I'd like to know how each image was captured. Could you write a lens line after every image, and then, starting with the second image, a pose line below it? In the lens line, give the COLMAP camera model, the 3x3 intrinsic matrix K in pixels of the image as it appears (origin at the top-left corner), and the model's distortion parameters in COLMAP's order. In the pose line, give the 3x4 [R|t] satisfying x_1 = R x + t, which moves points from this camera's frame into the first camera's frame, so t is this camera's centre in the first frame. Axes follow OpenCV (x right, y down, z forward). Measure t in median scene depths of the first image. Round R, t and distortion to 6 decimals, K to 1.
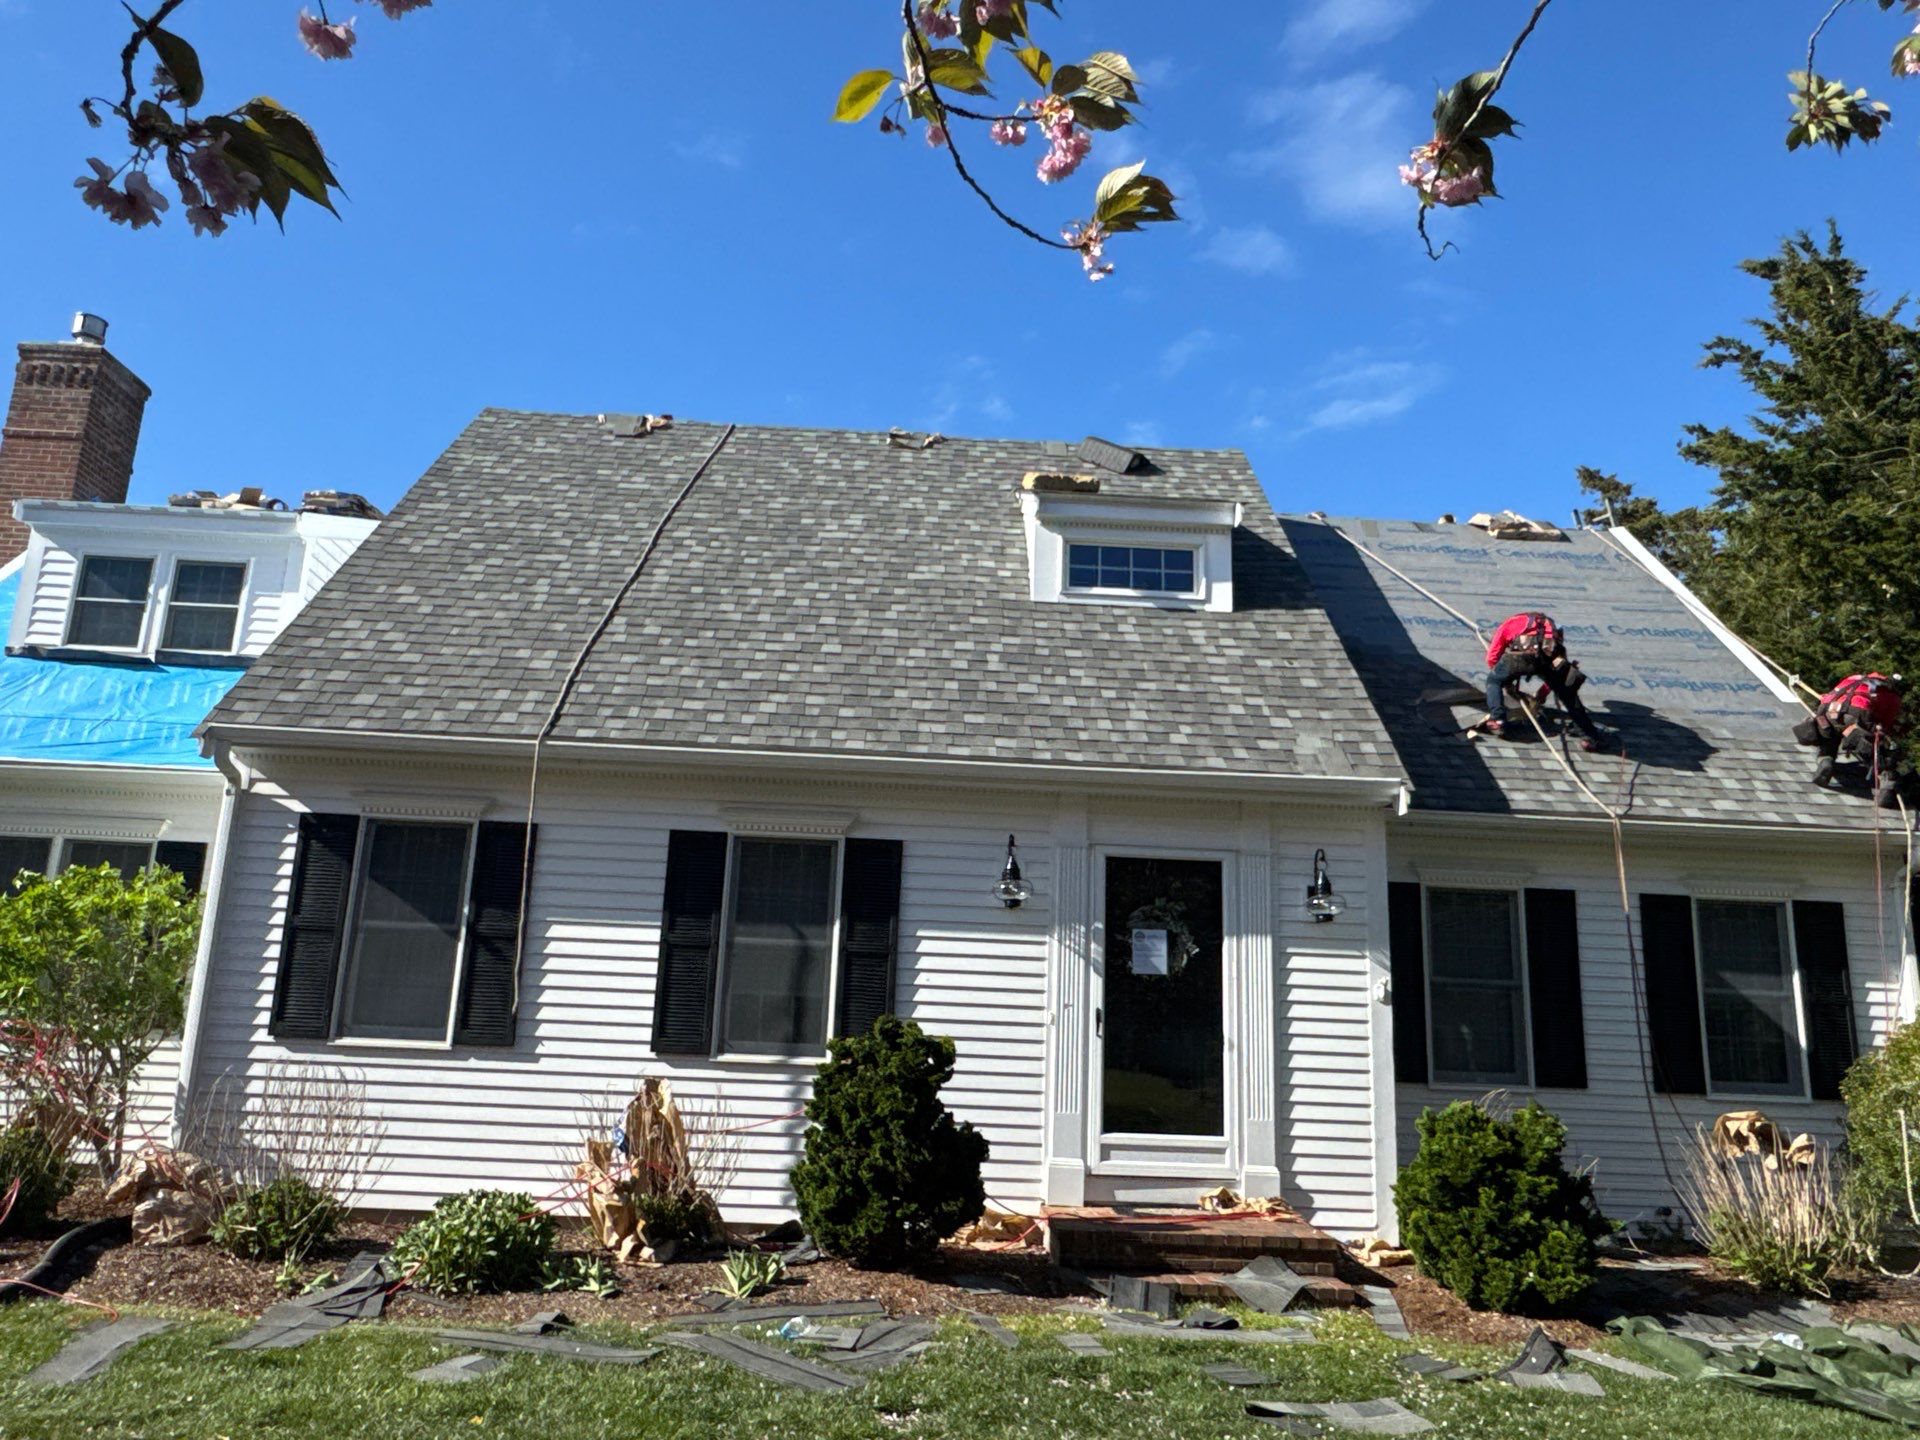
lens RADIAL K [[1364.9, 0, 953.9], [0, 1364.9, 701.9], [0, 0, 1]] dist [0.011336, -0.010147]
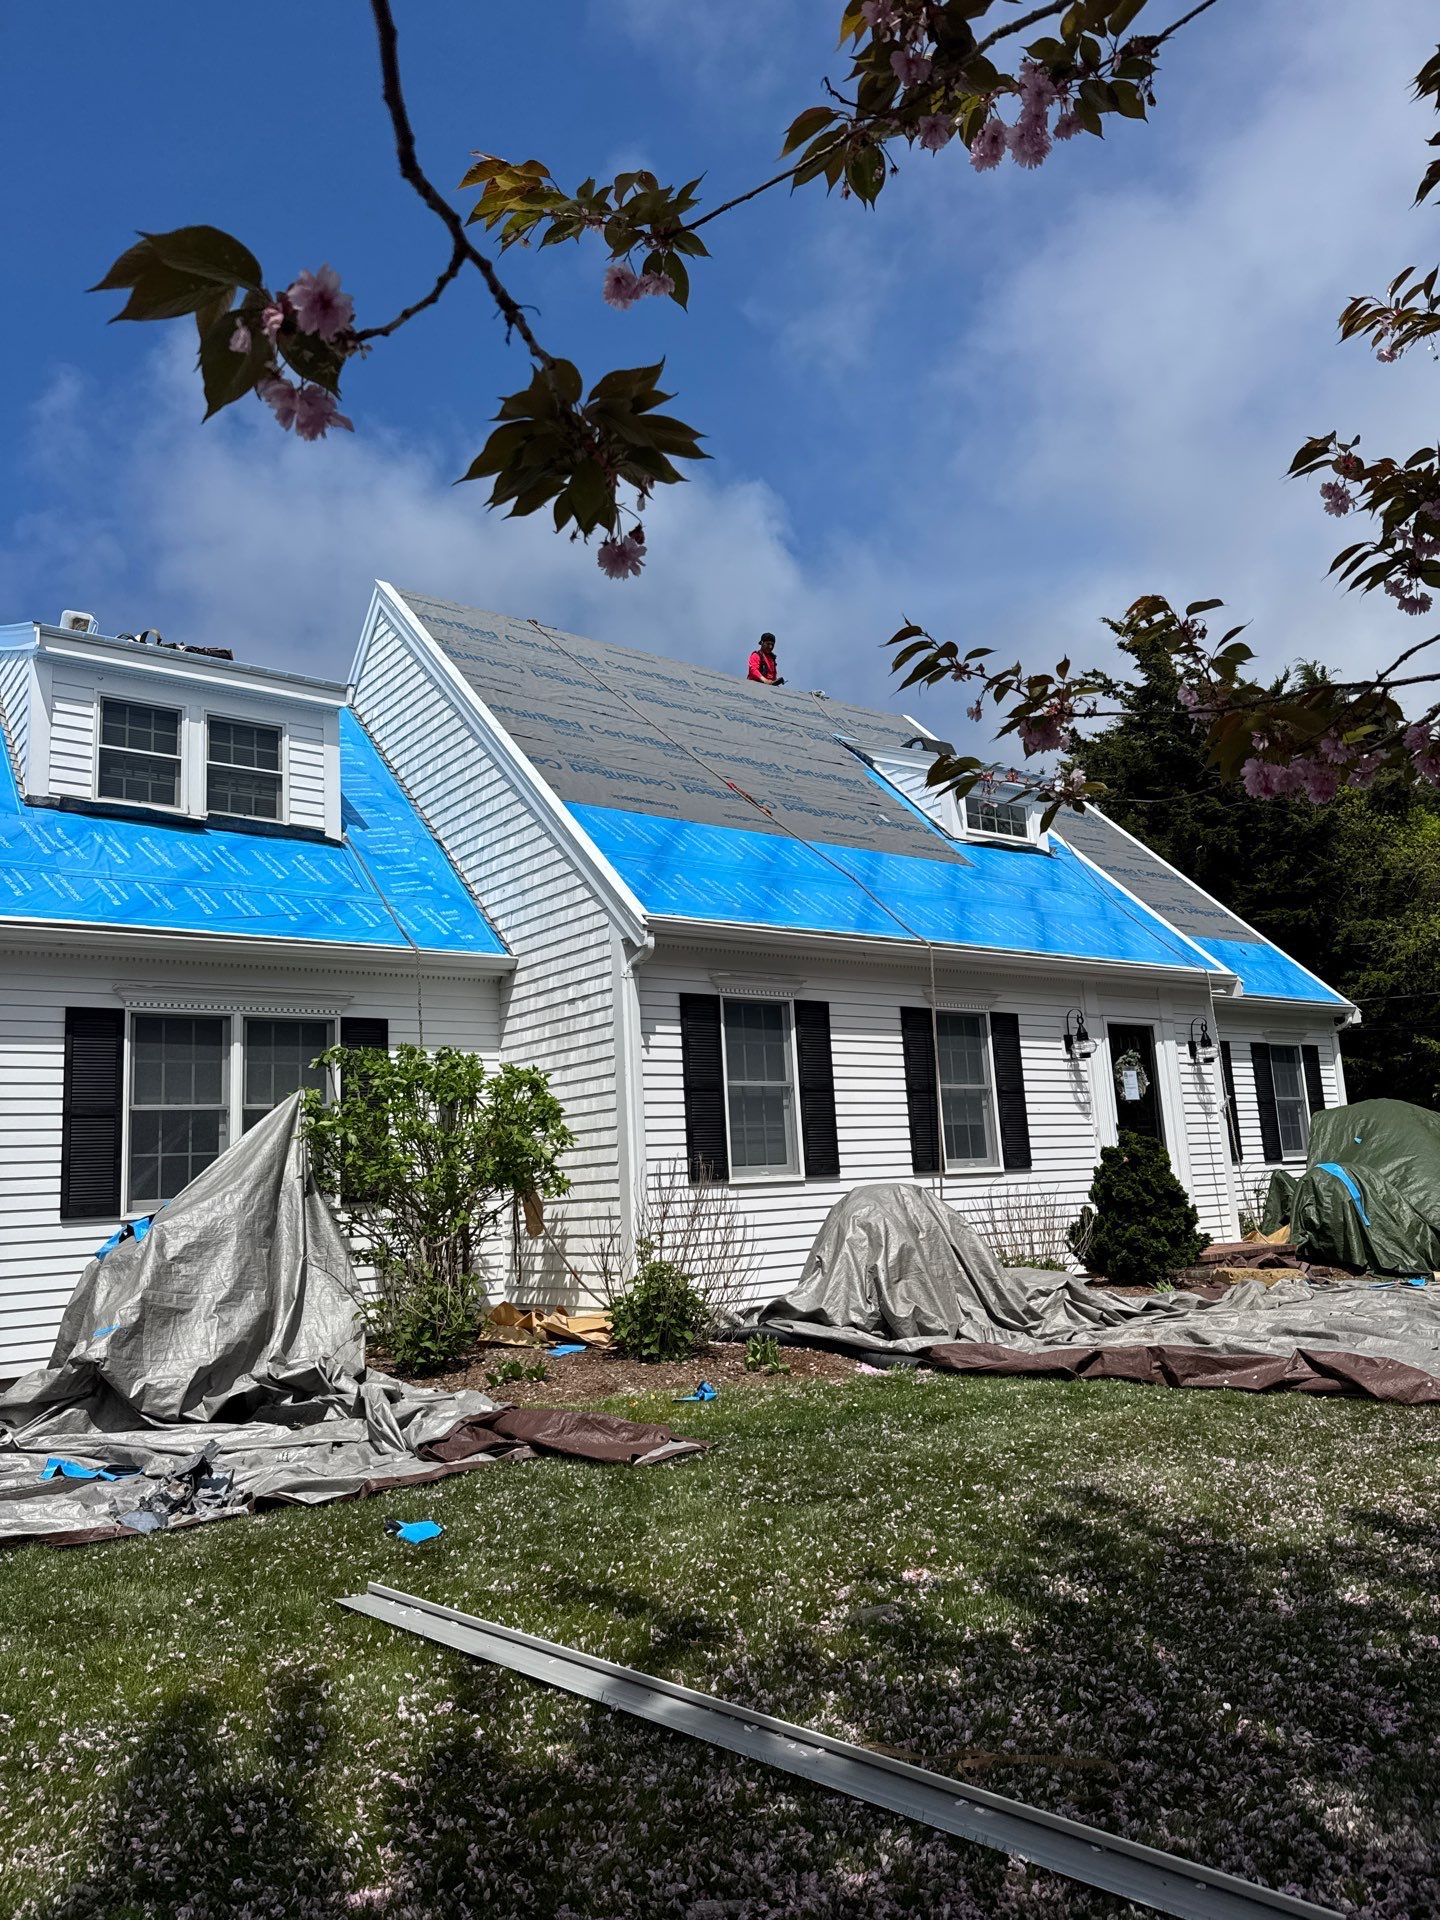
lens RADIAL K [[1328.6, 0, 709.0], [0, 1328.6, 959.9], [0, 0, 1]] dist [0.061807, -0.056894]
pose [[0.819033, 0.014425, 0.573565, -0.878755], [-0.064410, 0.995676, 0.066934, -0.022015], [-0.570119, -0.091765, 0.816421, 0.041694]]
